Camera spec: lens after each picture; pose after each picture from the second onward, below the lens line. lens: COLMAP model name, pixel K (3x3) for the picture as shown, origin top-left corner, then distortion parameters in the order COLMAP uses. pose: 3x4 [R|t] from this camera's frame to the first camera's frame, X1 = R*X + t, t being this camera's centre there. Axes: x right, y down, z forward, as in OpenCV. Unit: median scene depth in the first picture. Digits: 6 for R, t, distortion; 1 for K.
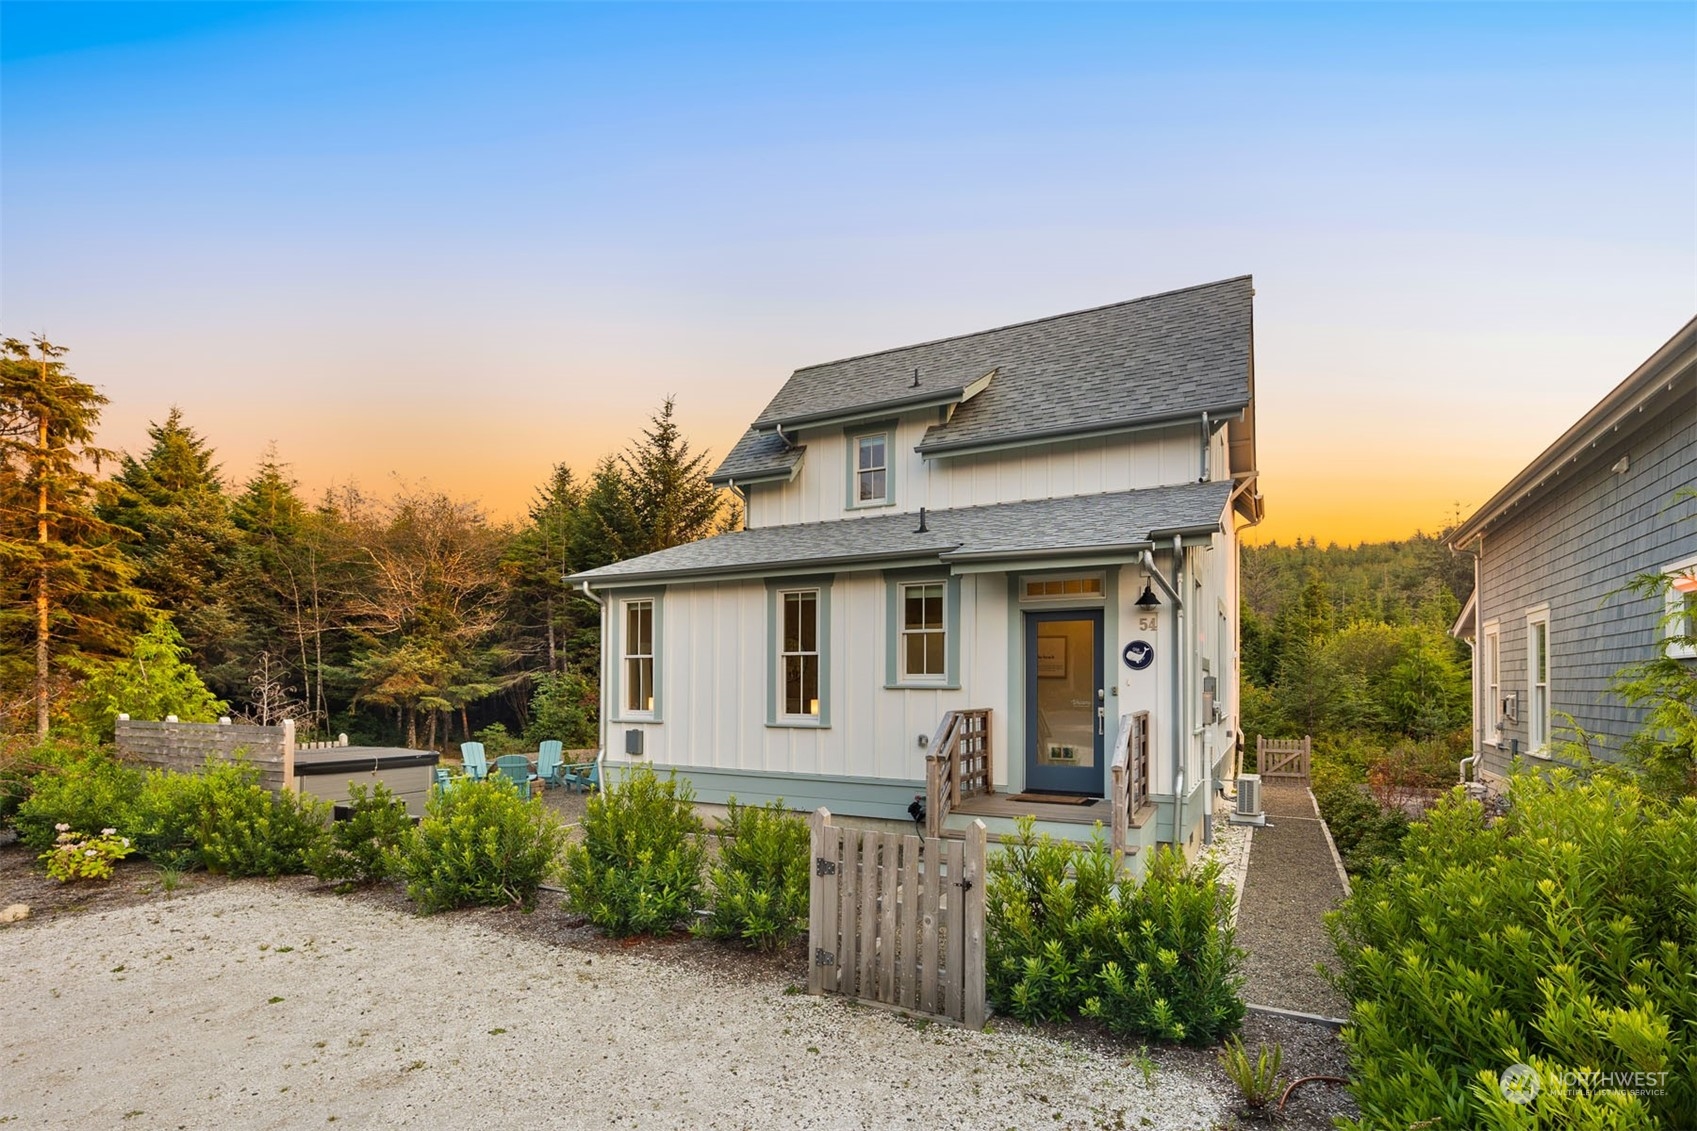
lens RADIAL K [[819.6, 0, 847.4], [0, 819.6, 677.9], [0, 0, 1]] dist [-0.001543, -0.000844]
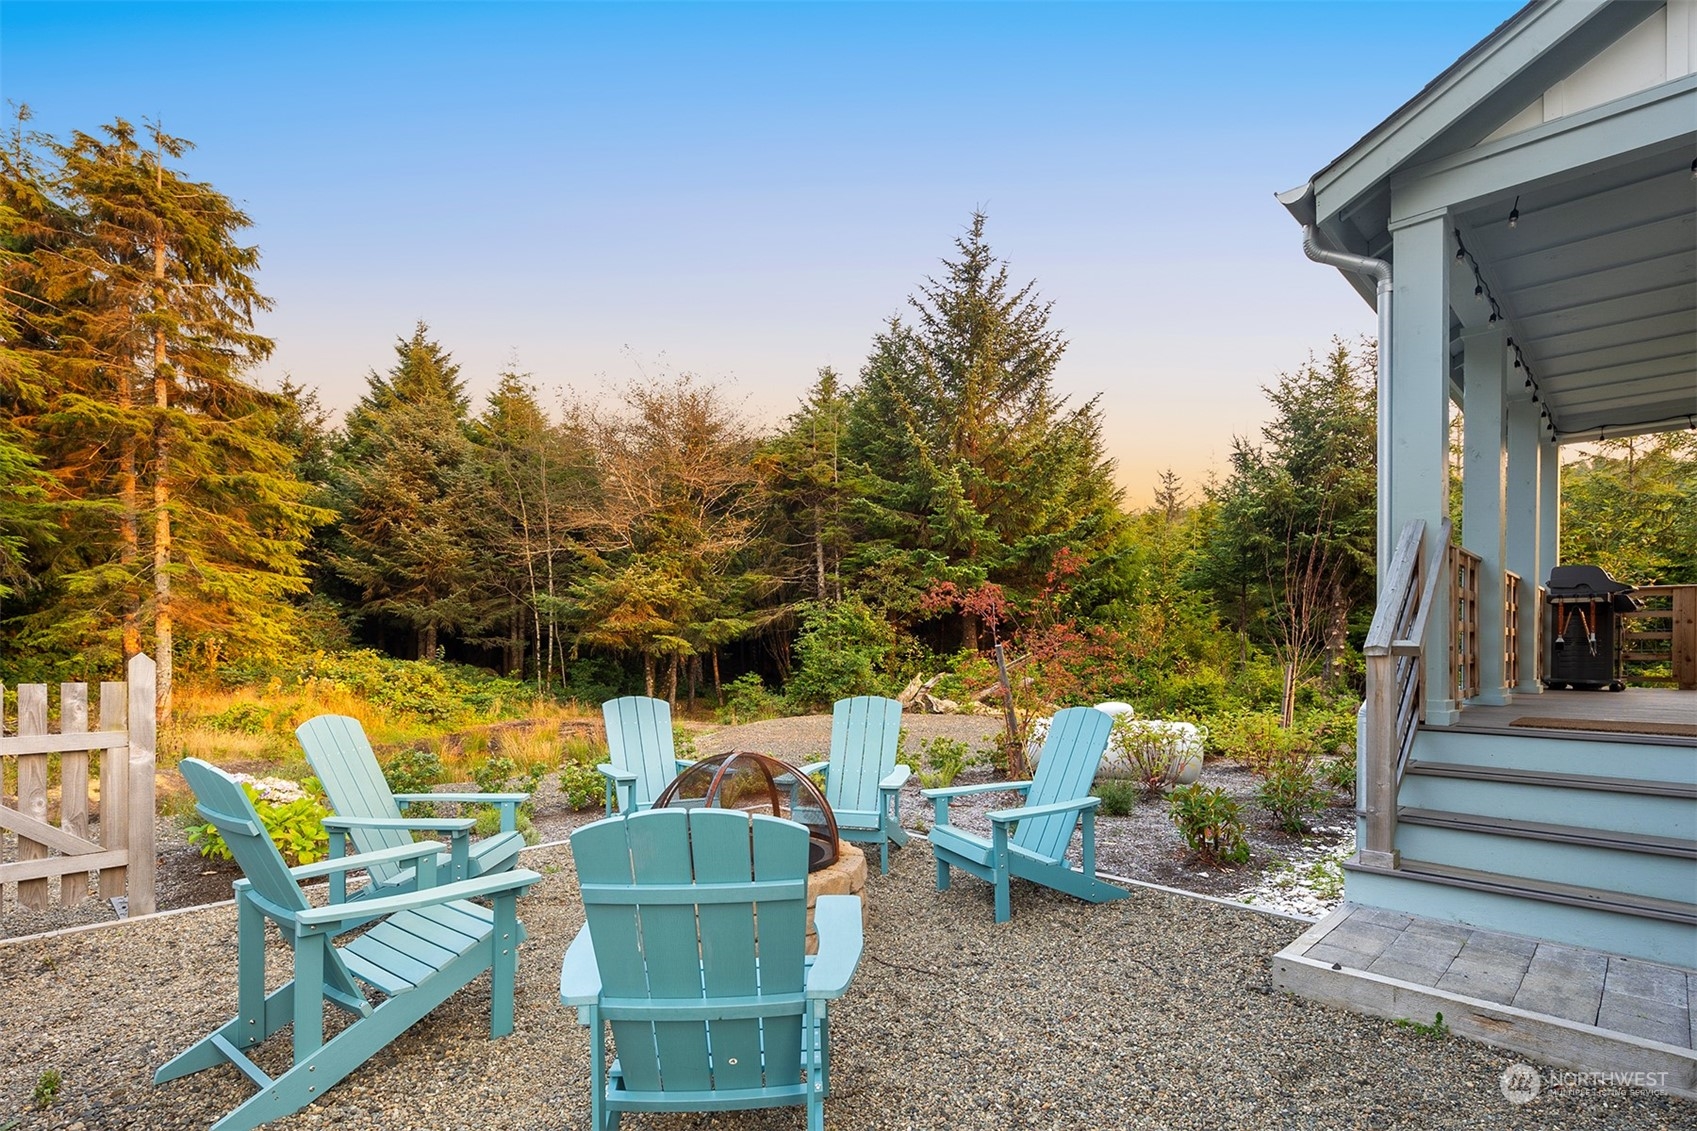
lens RADIAL K [[806.4, 0, 851.0], [0, 806.4, 648.5], [0, 0, 1]] dist [0.000947, 0.000284]
pose [[0.957290, 0.001534, -0.289126, -0.133680], [0.001716, 0.999938, 0.010987, 0.025460], [0.289125, -0.011014, 0.957228, 0.335370]]
